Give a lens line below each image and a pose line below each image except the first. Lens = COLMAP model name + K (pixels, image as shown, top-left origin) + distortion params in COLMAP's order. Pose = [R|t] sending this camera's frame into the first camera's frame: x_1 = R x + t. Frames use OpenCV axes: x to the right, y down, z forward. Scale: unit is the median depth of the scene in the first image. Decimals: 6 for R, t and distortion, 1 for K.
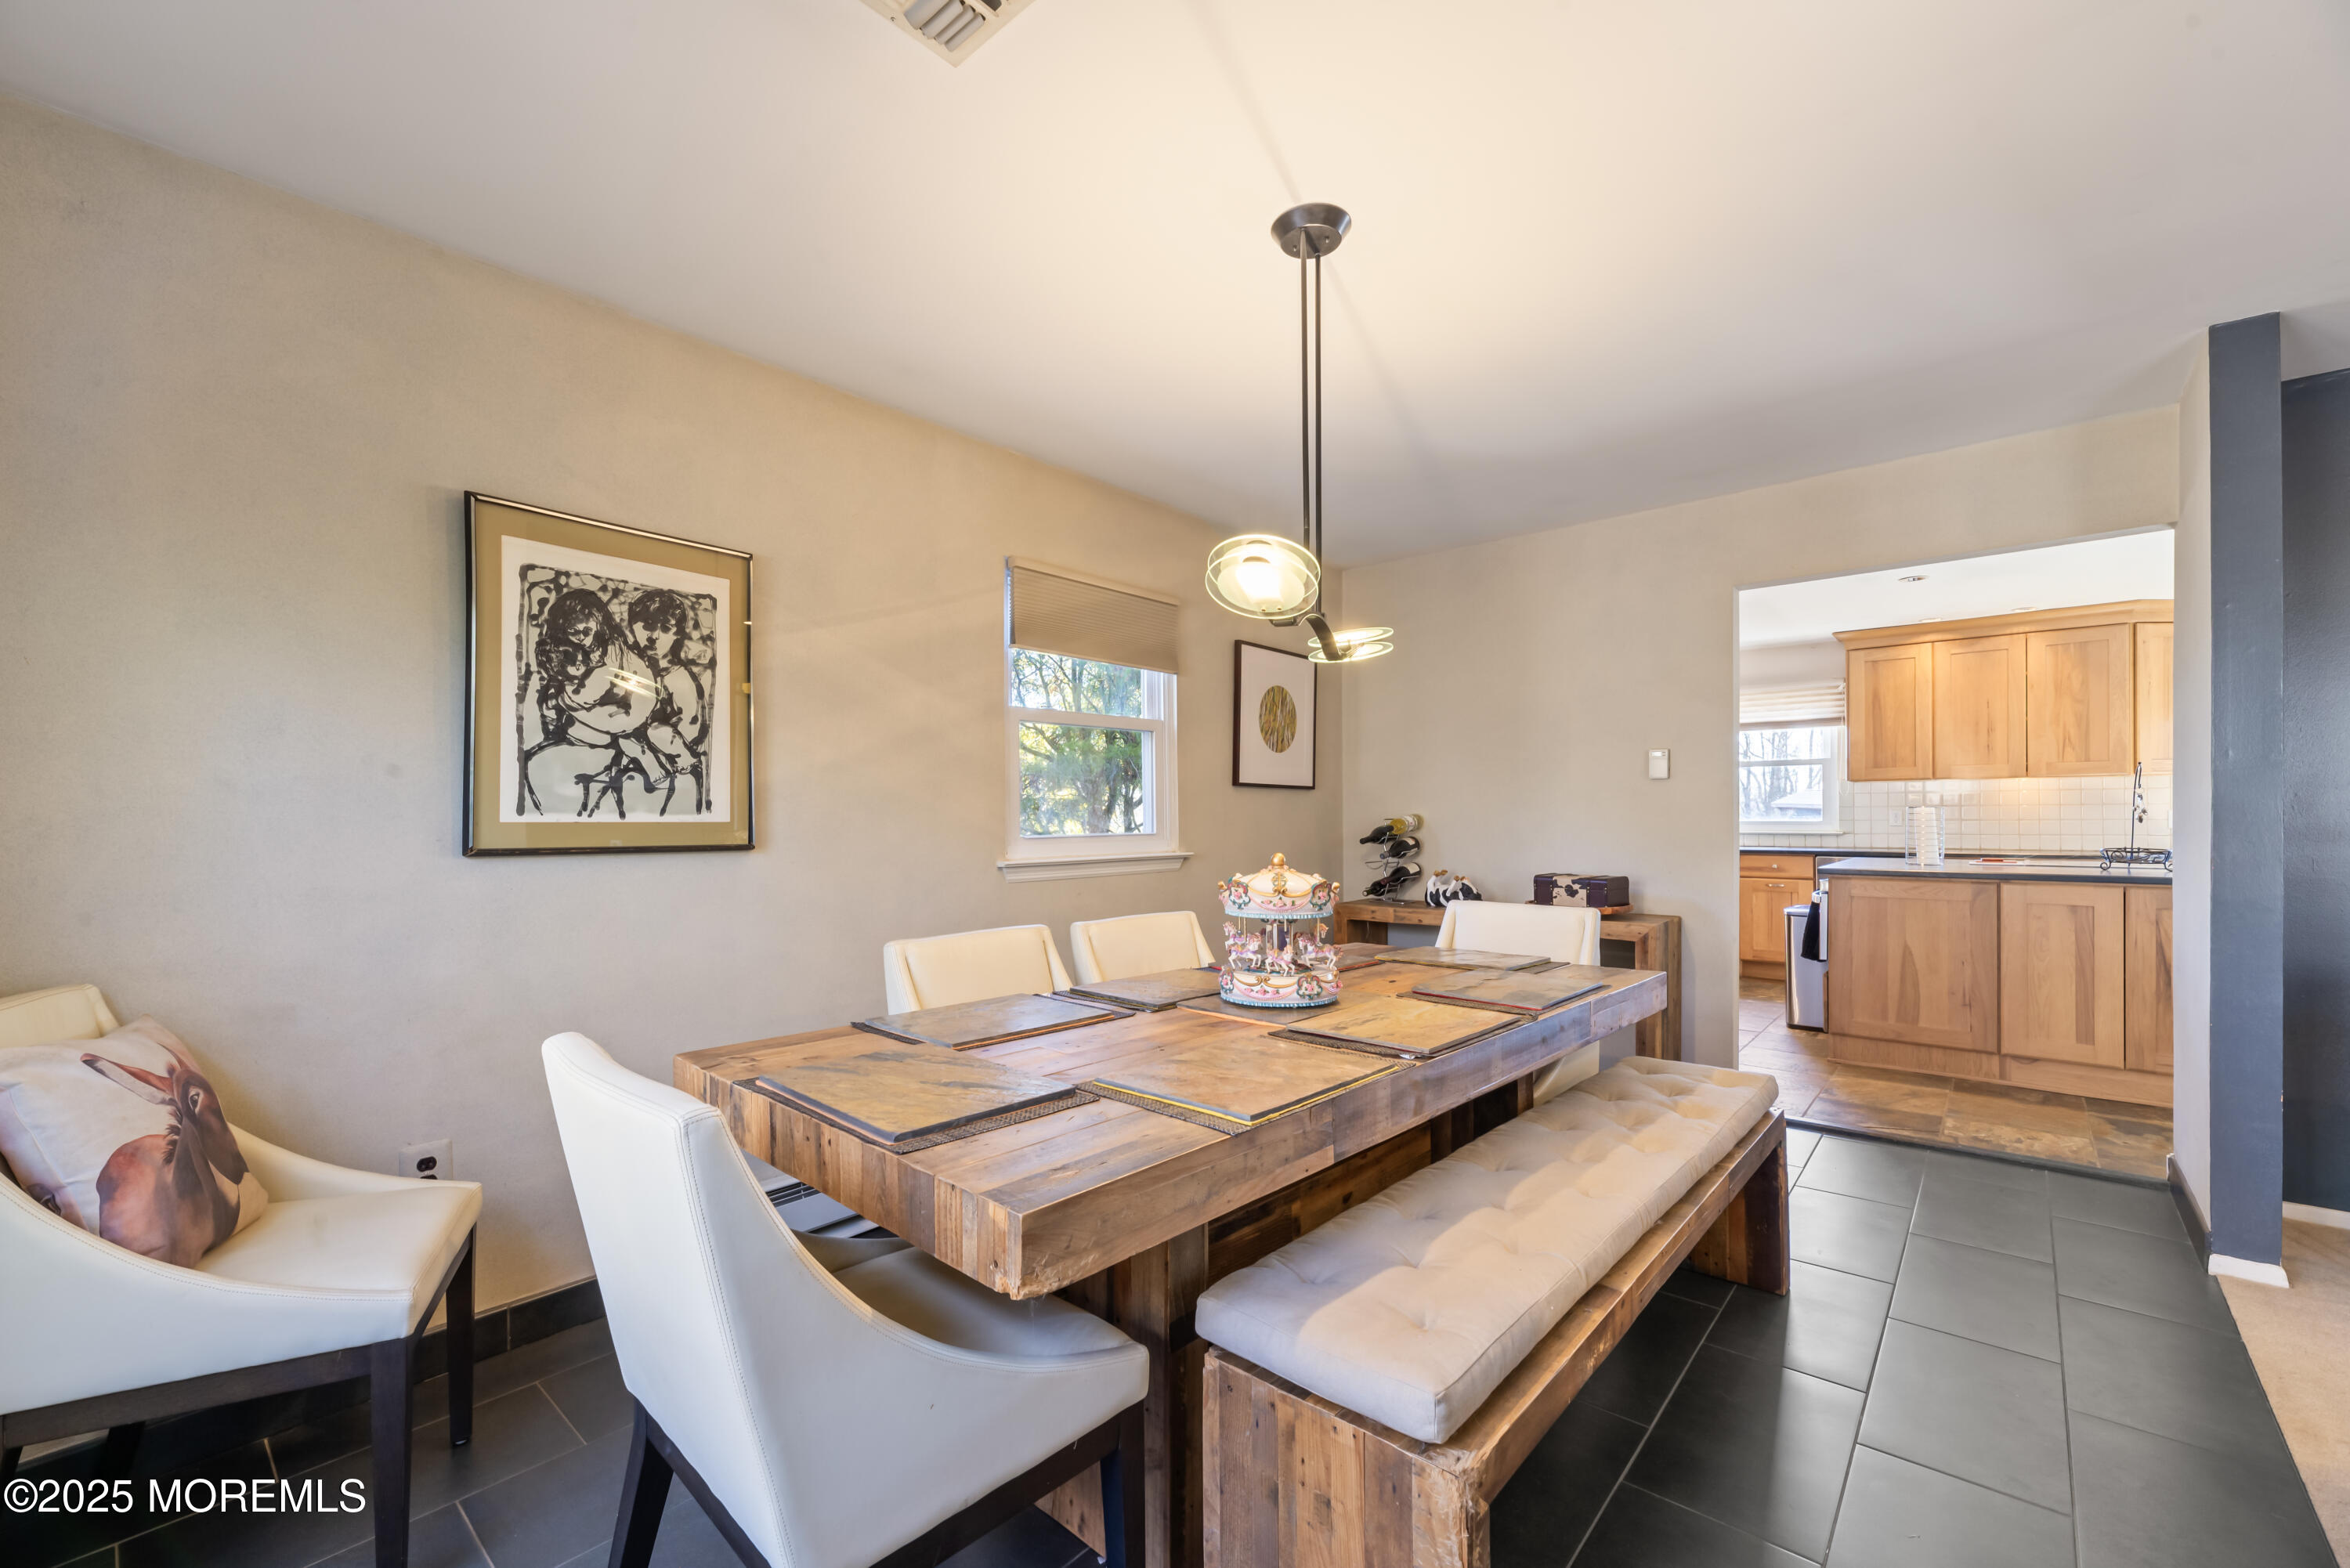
lens RADIAL K [[951.8, 0, 1164.3], [0, 951.8, 815.6], [0, 0, 1]] dist [-0.001217, -0.000105]
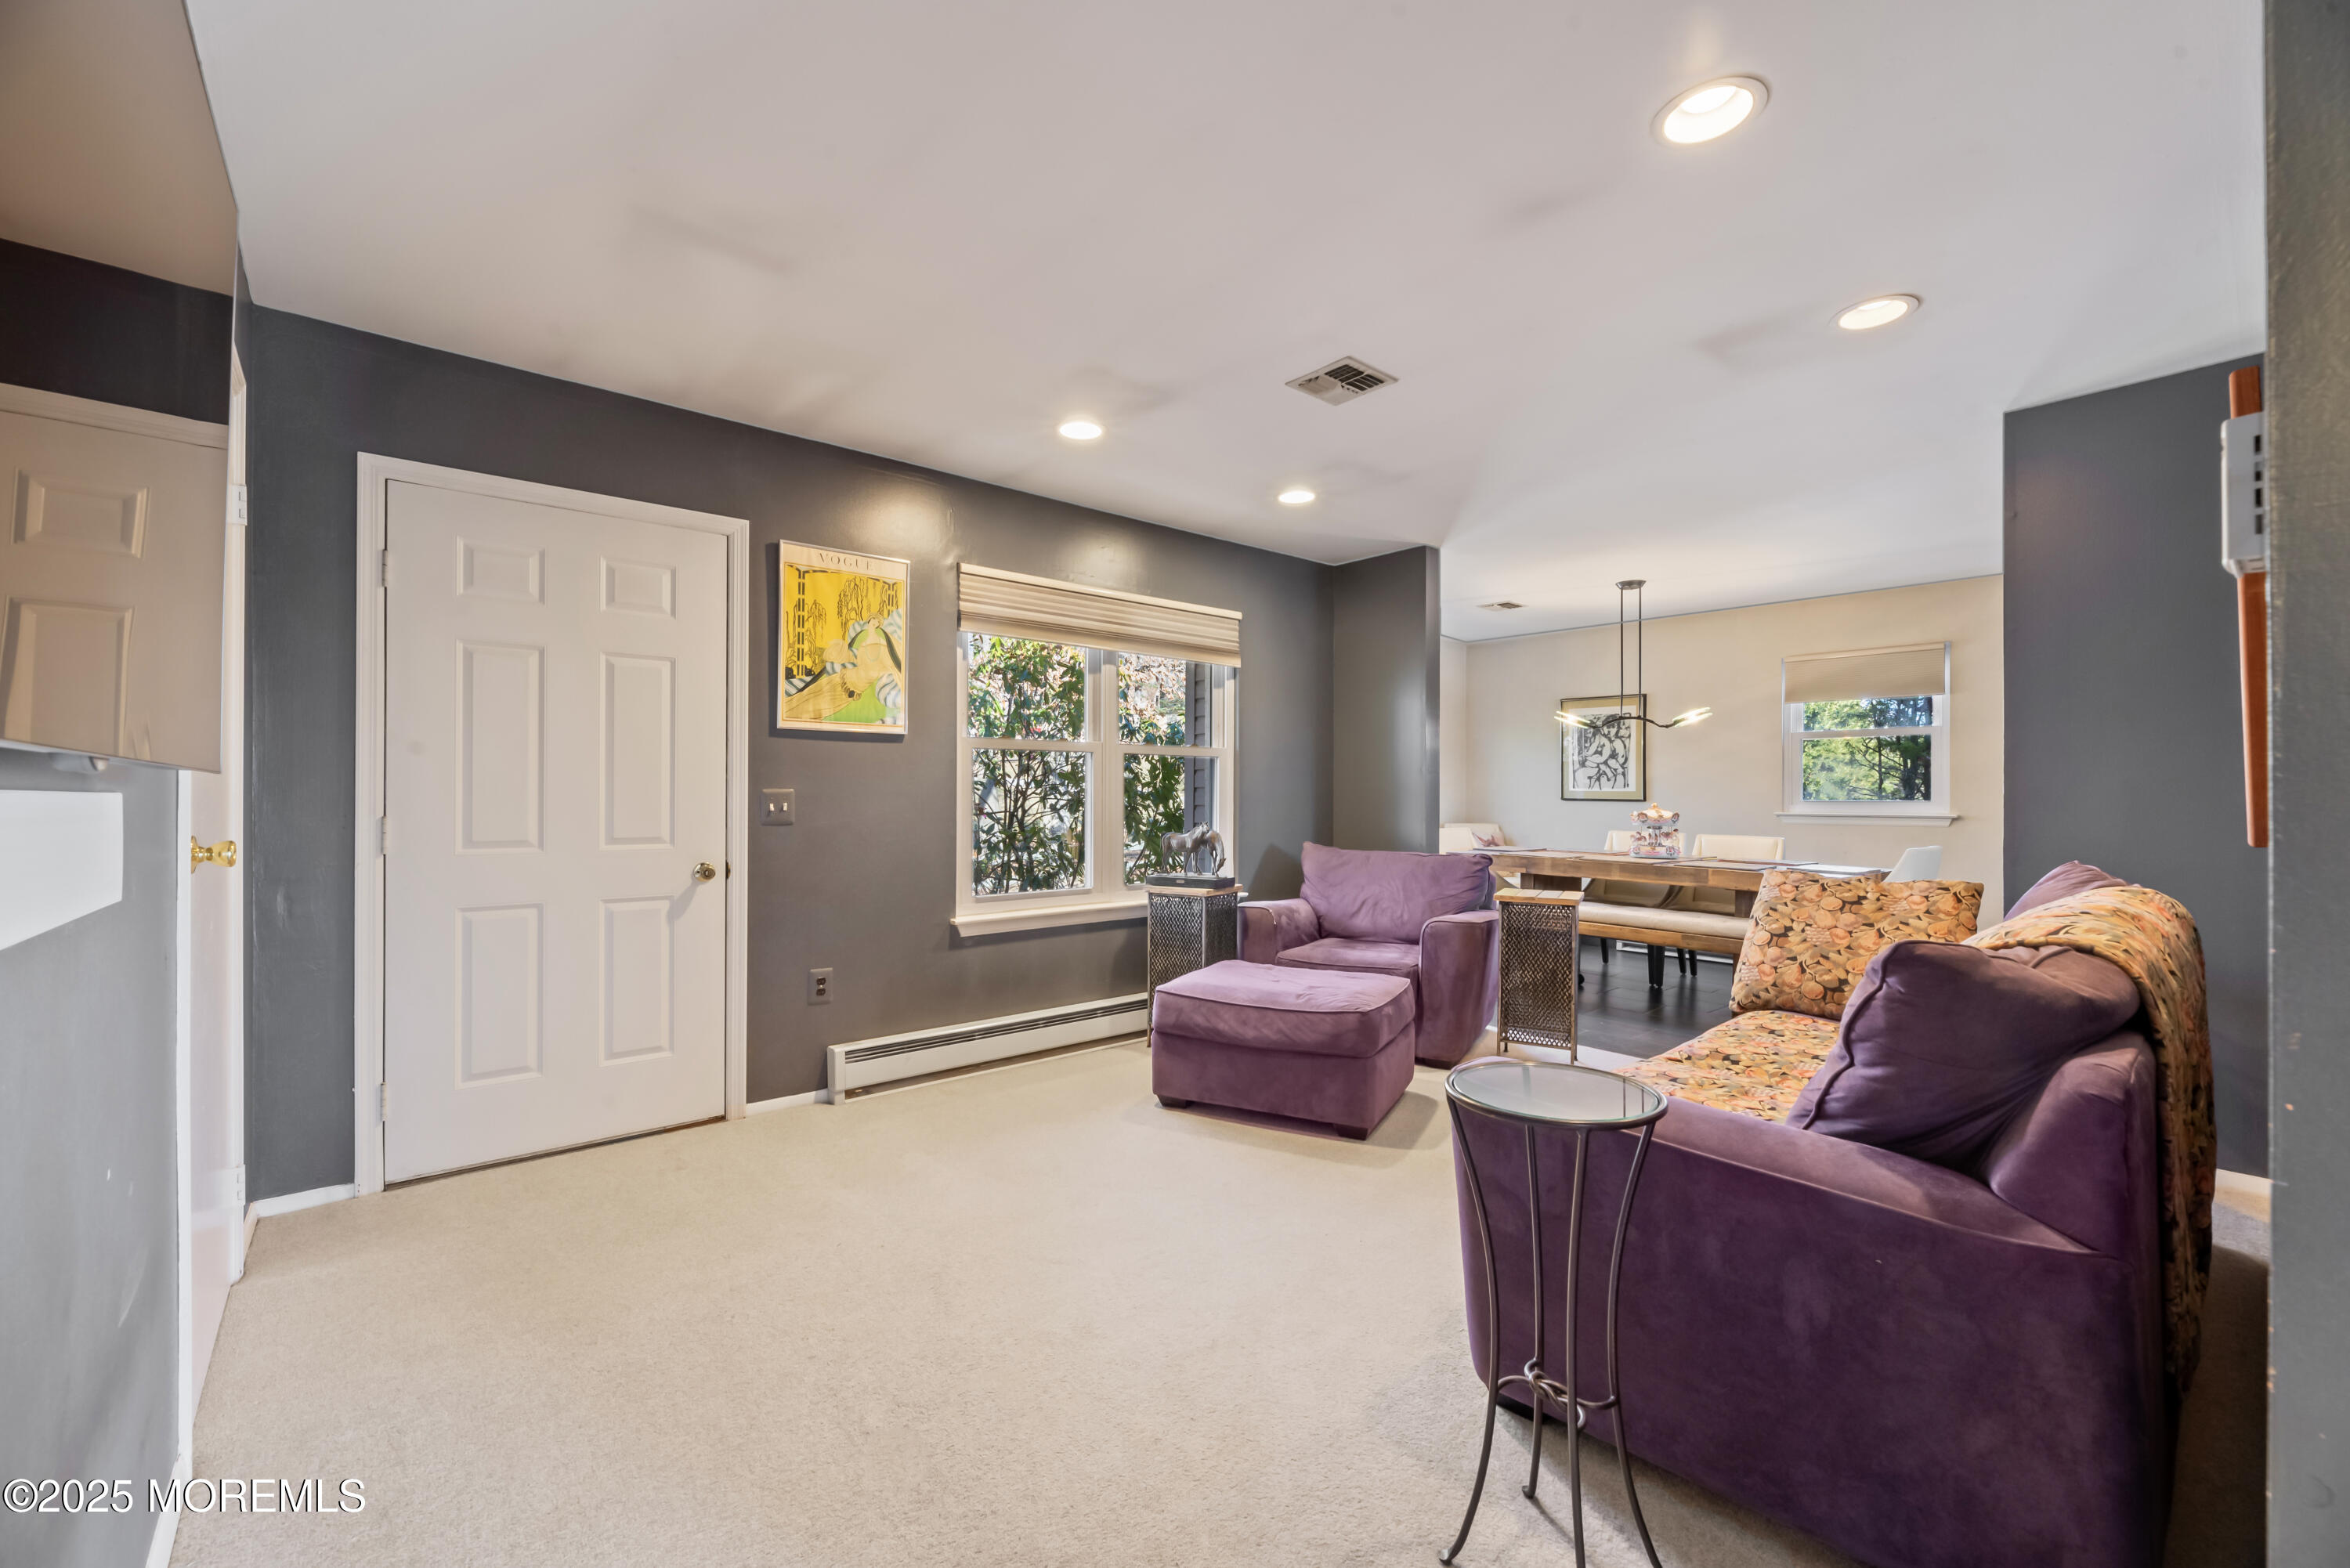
lens RADIAL K [[953.6, 0, 1175.4], [0, 953.6, 790.3], [0, 0, 1]] dist [-0.000303, -0.000049]
pose [[-0.129386, -0.000642, -0.991594, 2.642744], [-0.004414, 0.999990, -0.000072, 0.010278], [0.991584, 0.004368, -0.129388, 0.015274]]
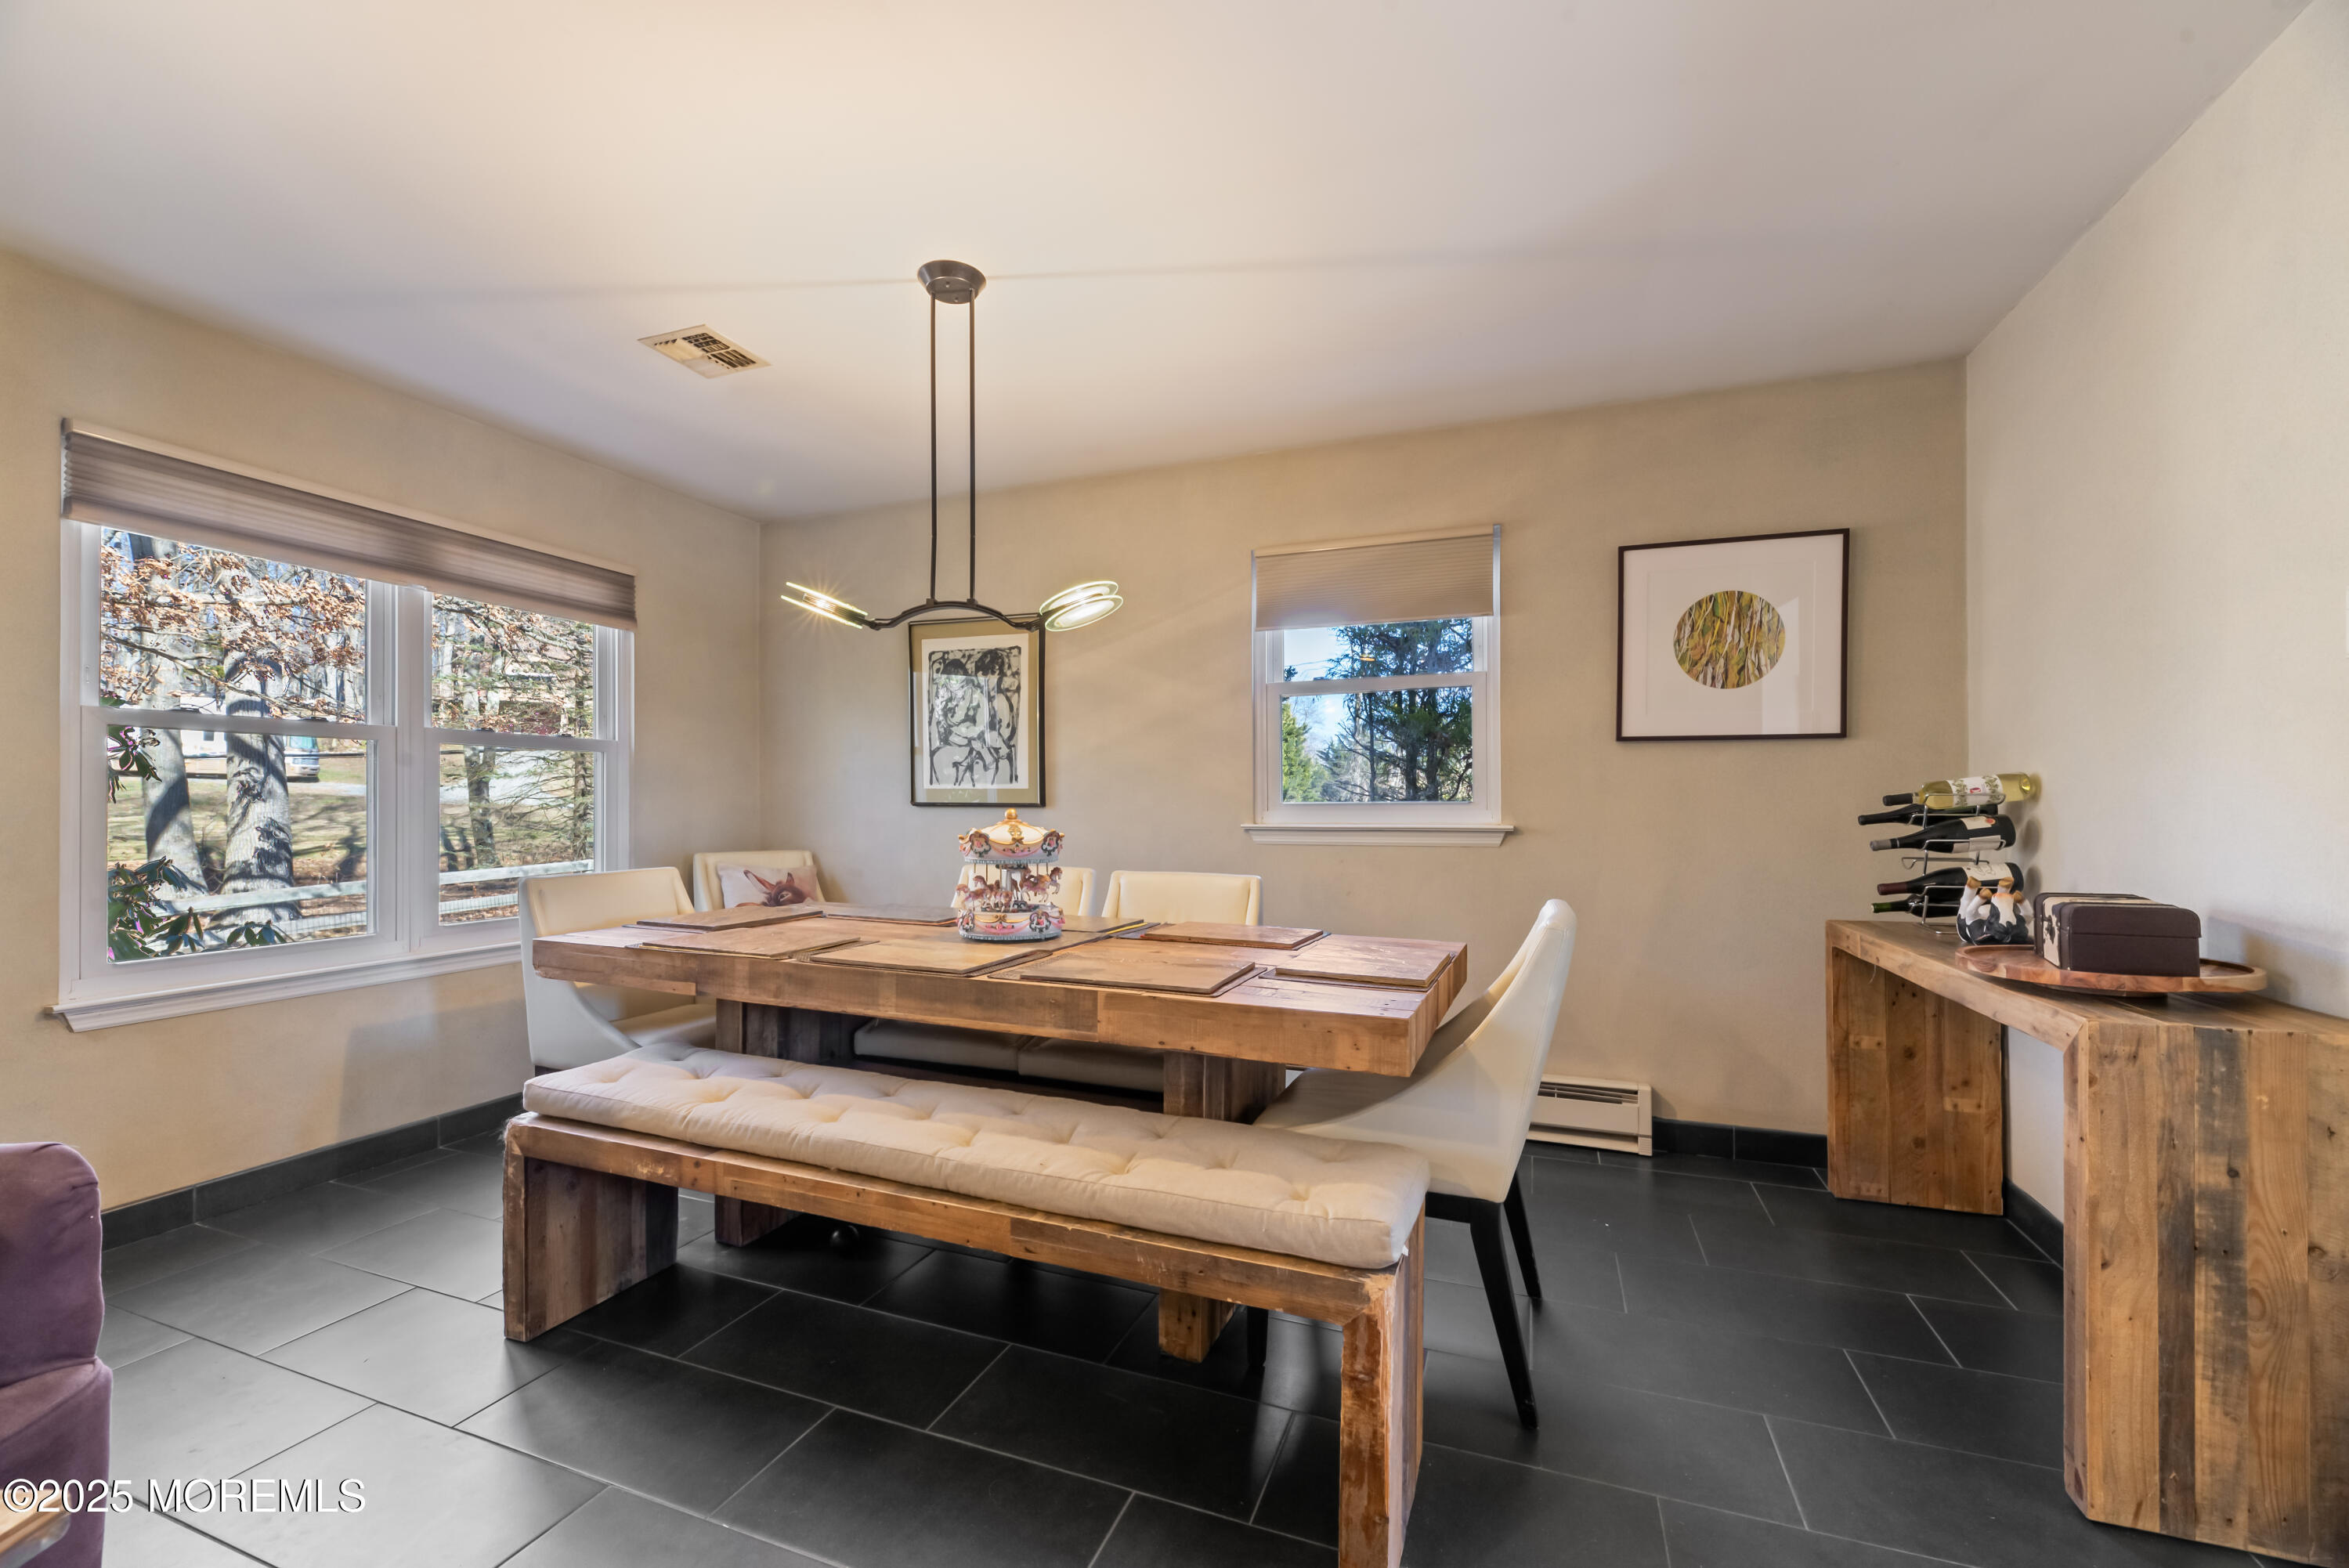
lens RADIAL K [[943.5, 0, 1168.3], [0, 943.5, 803.5], [0, 0, 1]] dist [-0.000284, -0.000256]
pose [[0.354544, 0.003246, -0.935034, 1.124721], [-0.000828, 0.999995, 0.003157, 0.027435], [0.935039, -0.000345, 0.354545, 0.698594]]
